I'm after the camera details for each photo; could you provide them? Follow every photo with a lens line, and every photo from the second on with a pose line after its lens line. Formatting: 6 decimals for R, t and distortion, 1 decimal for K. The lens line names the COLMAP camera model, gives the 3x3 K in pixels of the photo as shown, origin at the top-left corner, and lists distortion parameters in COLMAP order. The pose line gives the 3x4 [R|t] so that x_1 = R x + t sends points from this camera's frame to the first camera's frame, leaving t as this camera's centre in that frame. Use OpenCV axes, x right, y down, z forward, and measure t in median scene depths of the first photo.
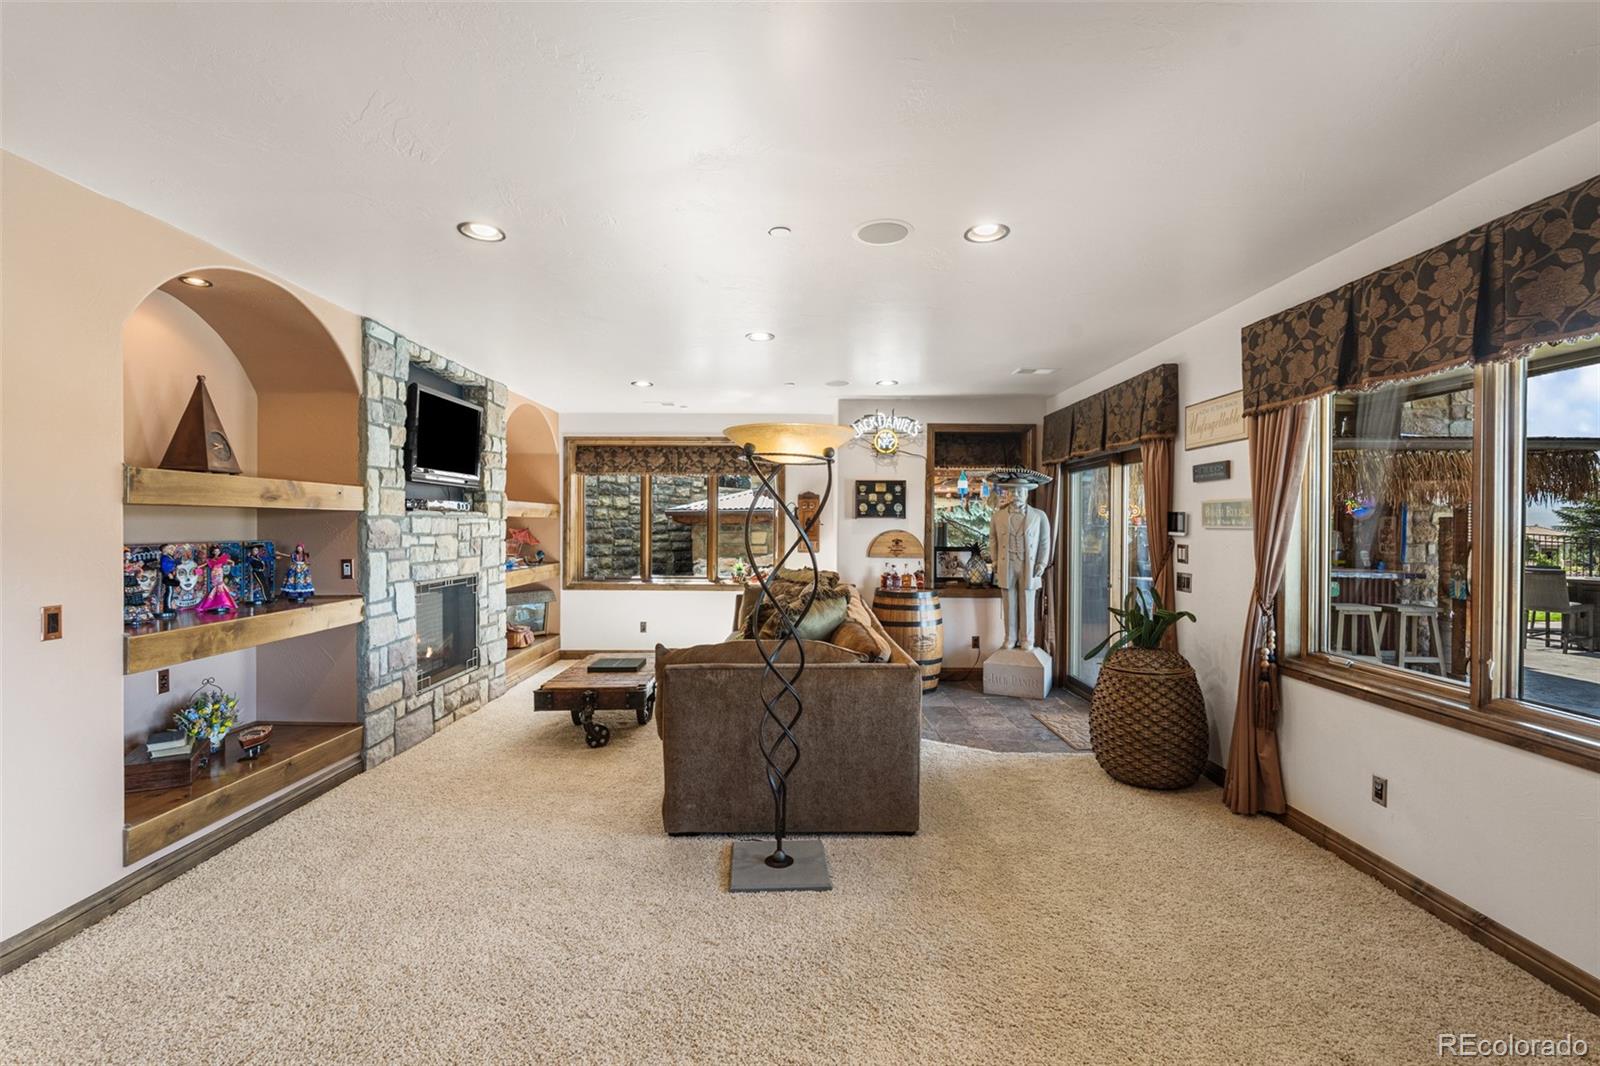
lens RADIAL K [[696.2, 0, 794.4], [0, 696.2, 533.1], [0, 0, 1]] dist [-0.001005, -0.000194]
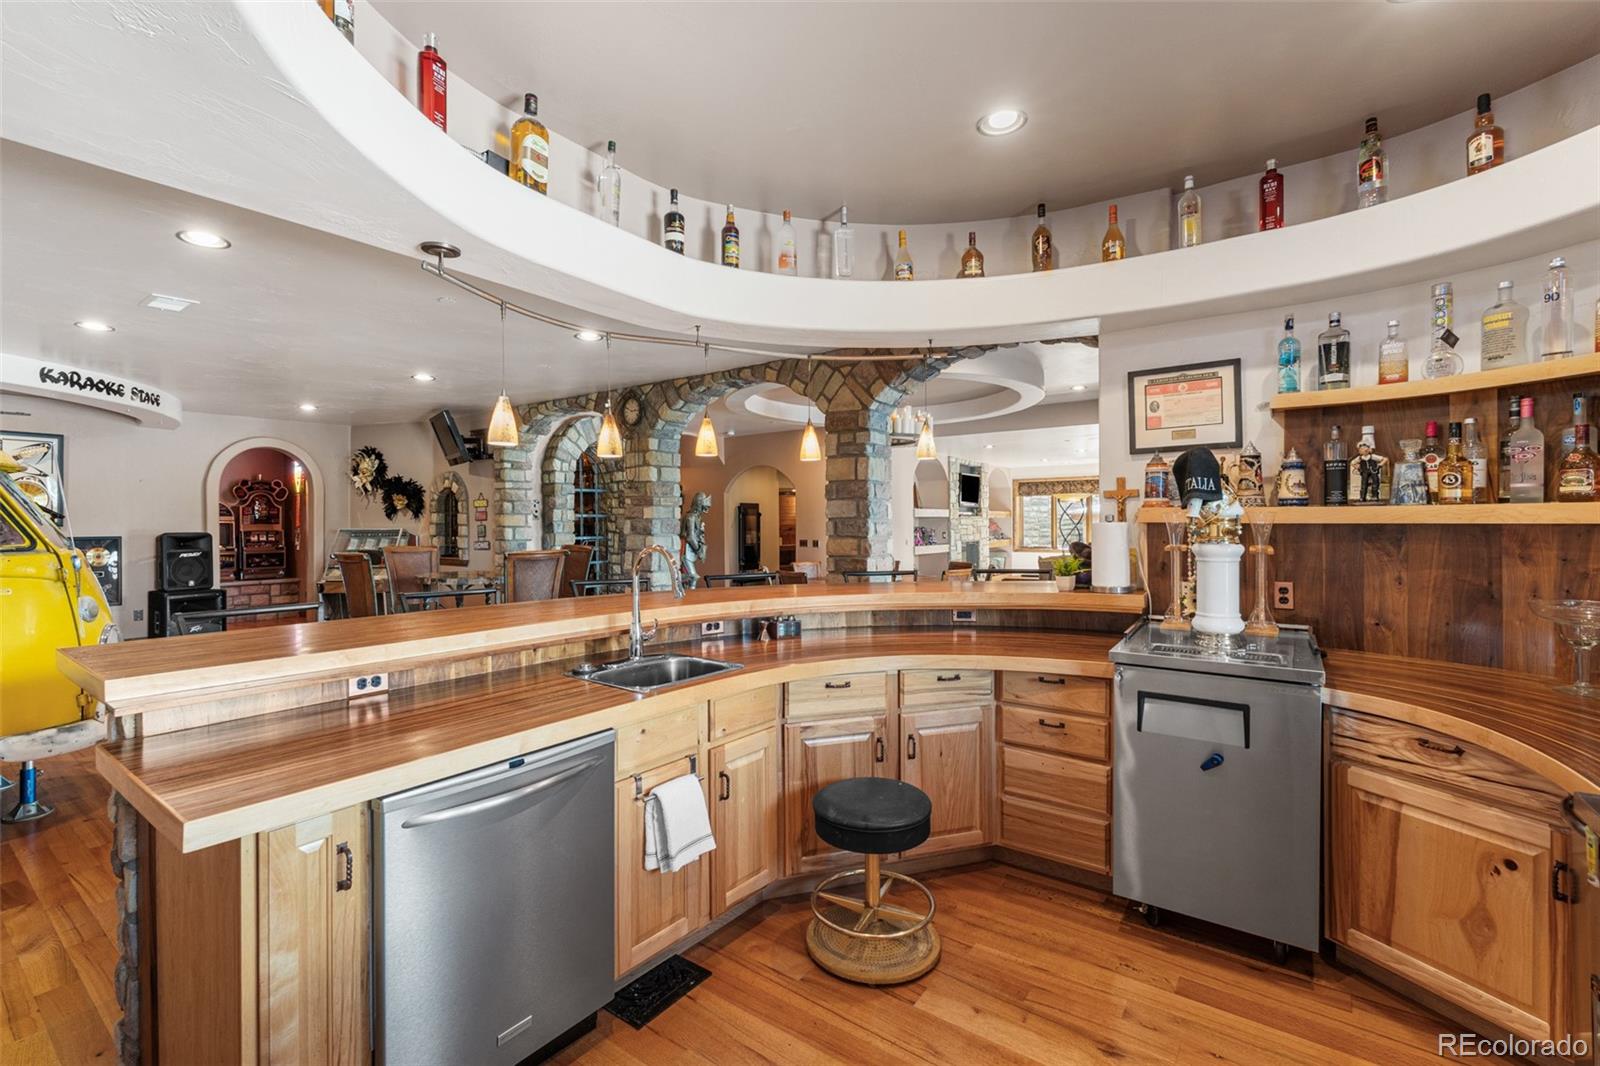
lens RADIAL K [[713.3, 0, 793.6], [0, 713.3, 518.4], [0, 0, 1]] dist [0.000192, 0.000205]
pose [[0.809730, -0.009654, -0.586723, 0.524062], [0.000533, 0.999876, -0.015717, 0.017895], [0.586802, 0.012414, 0.809635, -1.498978]]
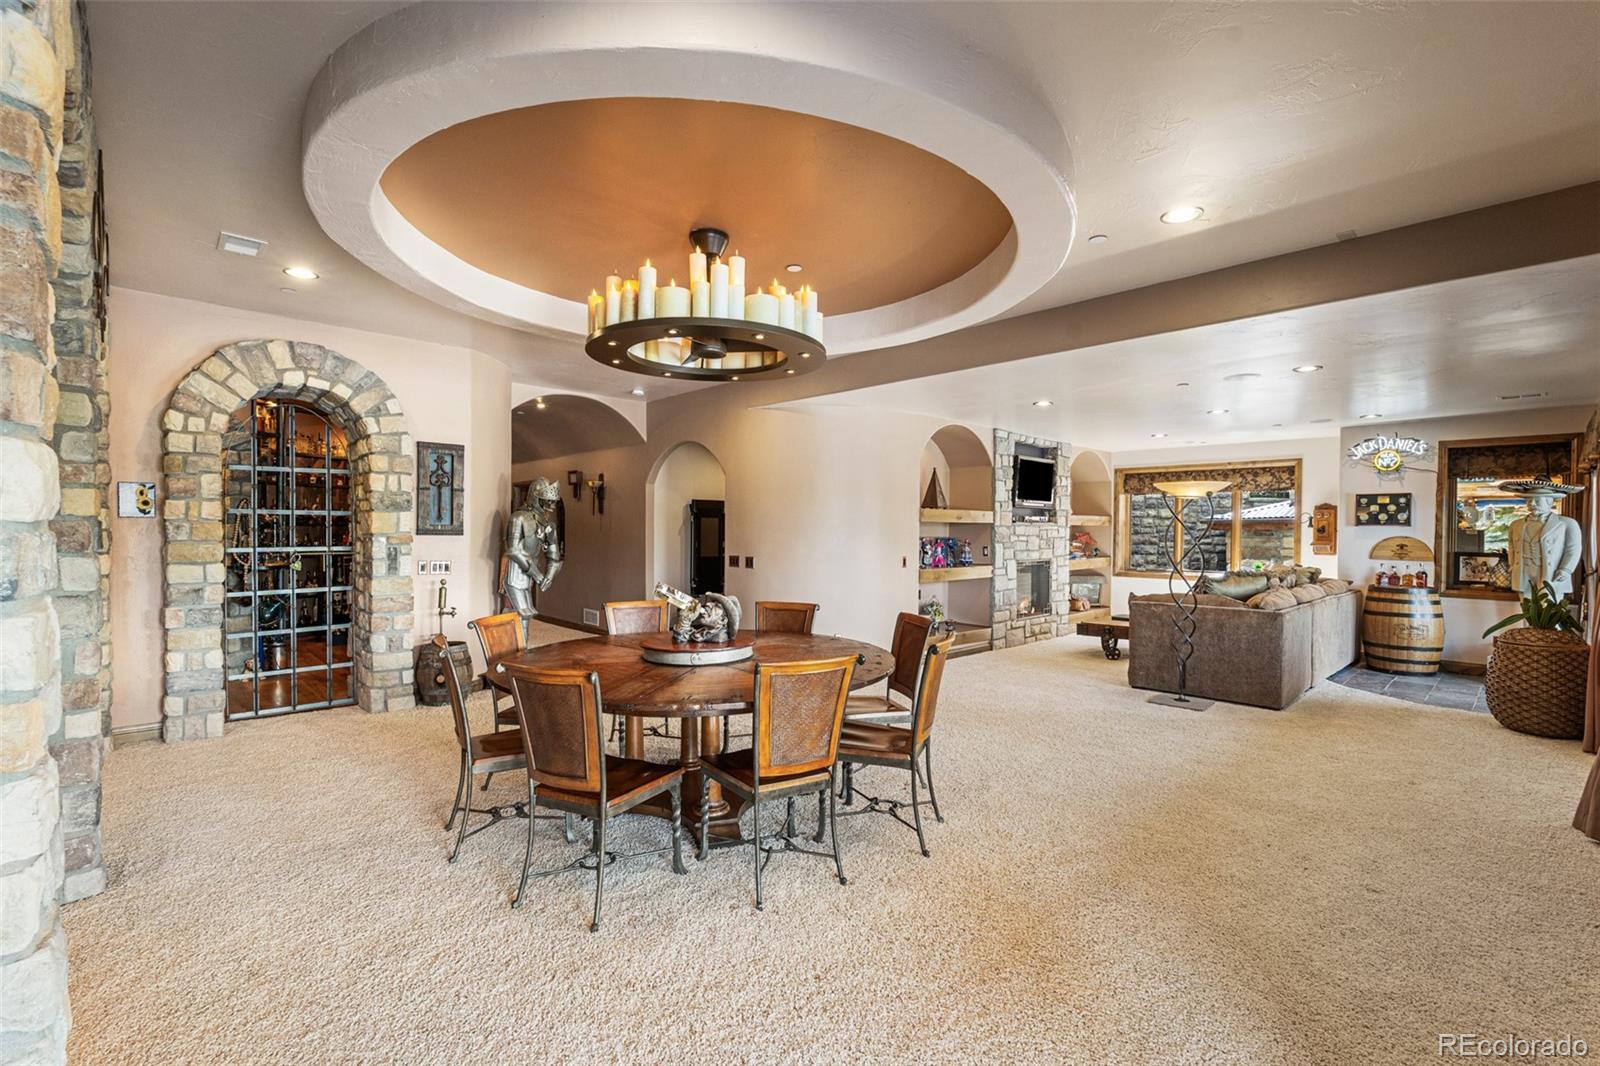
lens RADIAL K [[696.2, 0, 794.4], [0, 696.2, 533.1], [0, 0, 1]] dist [-0.001005, -0.000194]
pose [[0.686014, 0.006459, -0.727560, 0.340451], [-0.012686, 0.999915, -0.003084, 0.007935], [0.727478, 0.011346, 0.686037, -0.601900]]
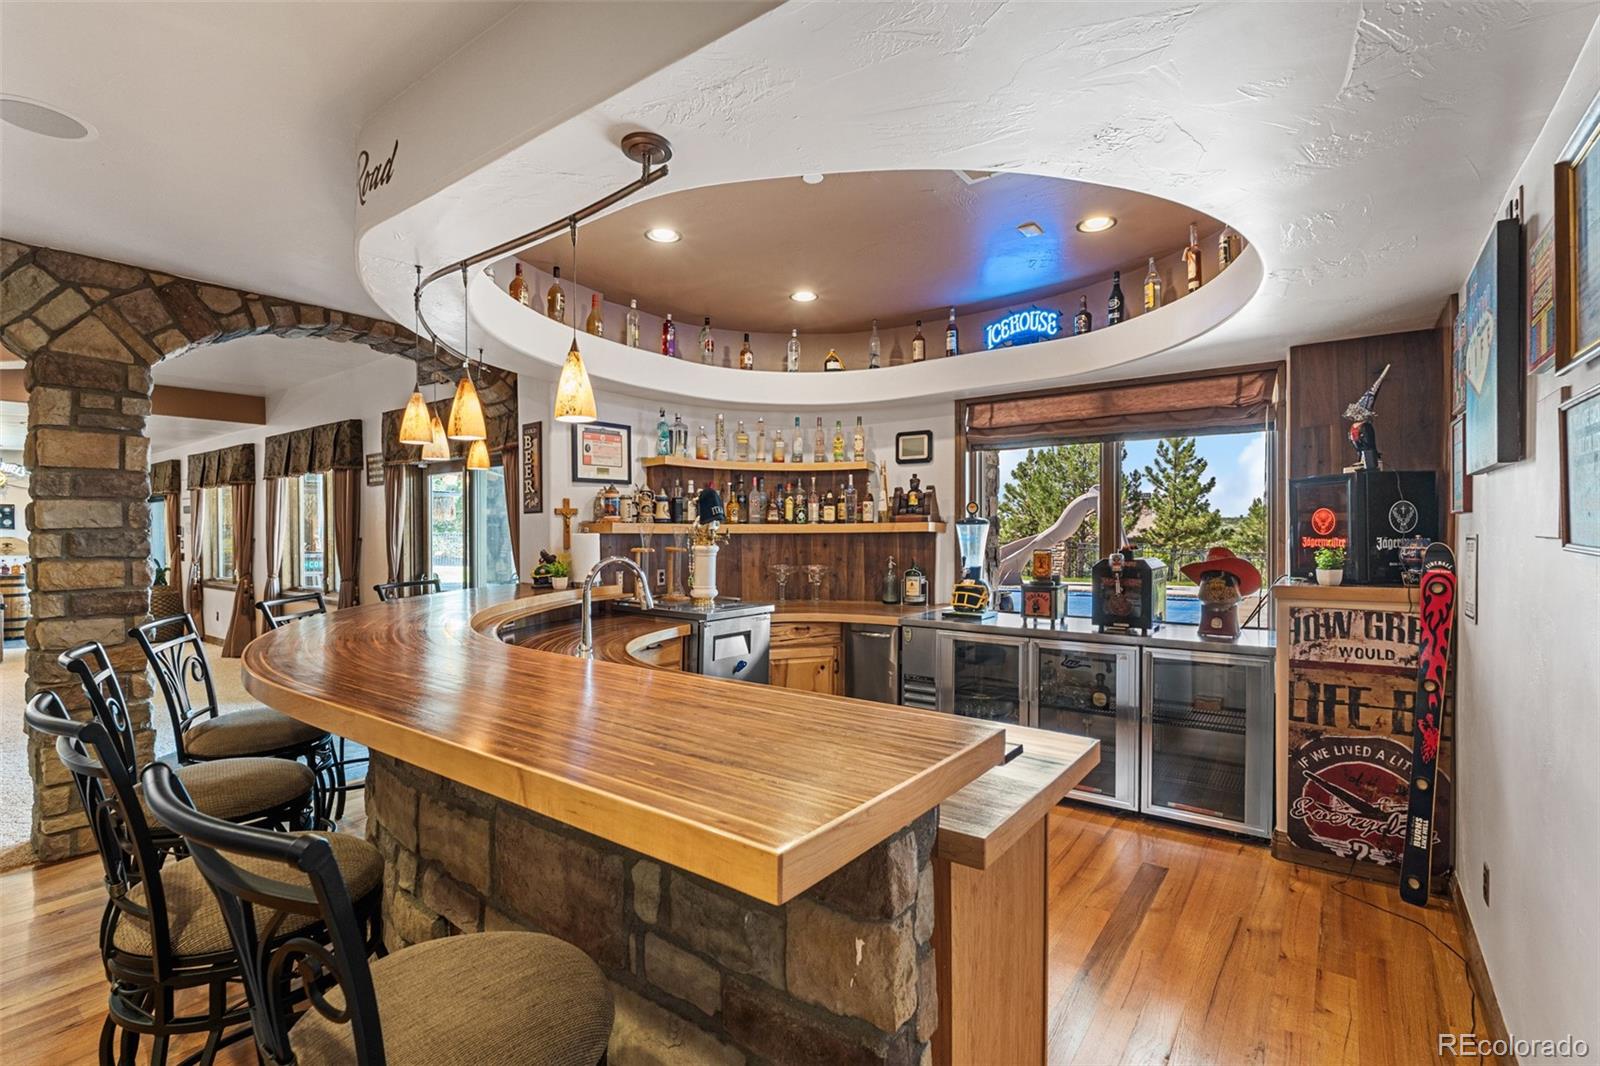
lens RADIAL K [[728.7, 0, 800.0], [0, 728.7, 533.0], [0, 0, 1]] dist [-0.001252, -0.000235]
pose [[0.595866, -0.009589, 0.803026, -0.108565], [0.015514, 0.999880, 0.000427, 0.014918], [-0.802934, 0.012203, 0.595943, -1.524419]]
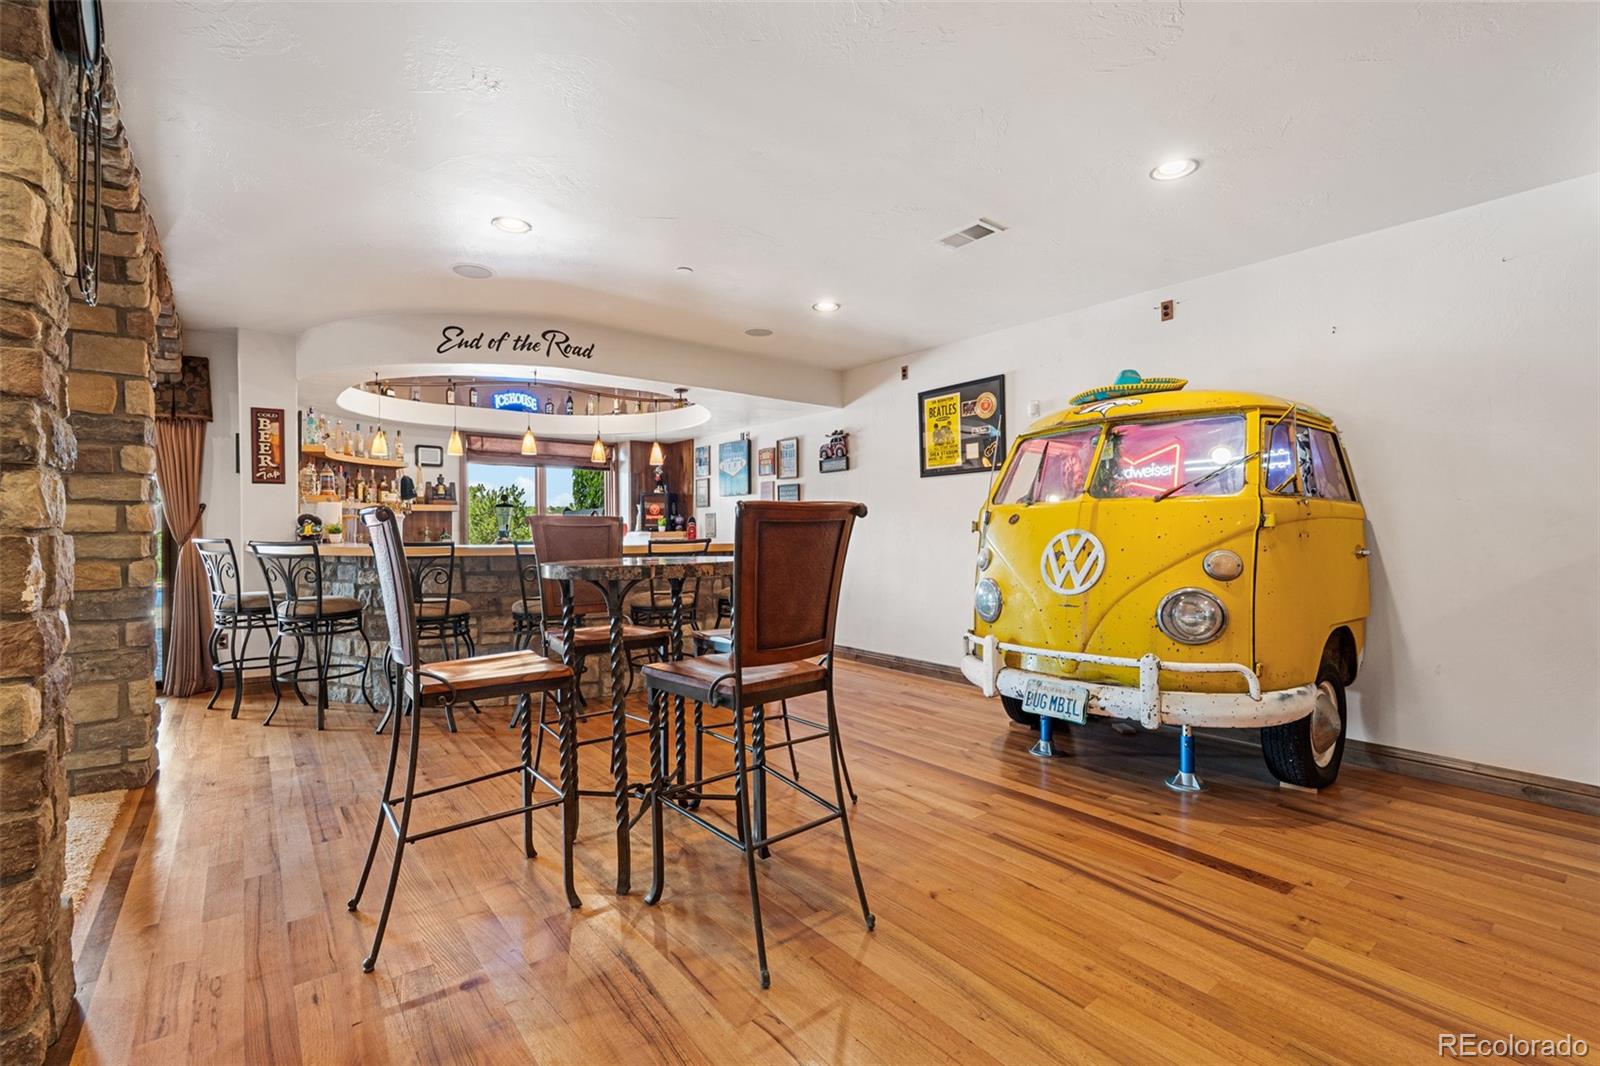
lens RADIAL K [[696.2, 0, 794.4], [0, 696.2, 533.1], [0, 0, 1]] dist [-0.001005, -0.000194]
pose [[-0.626112, -0.001564, 0.779732, -0.812071], [0.012681, 0.999845, 0.012188, 0.053089], [-0.779630, 0.017519, -0.625995, -0.755658]]
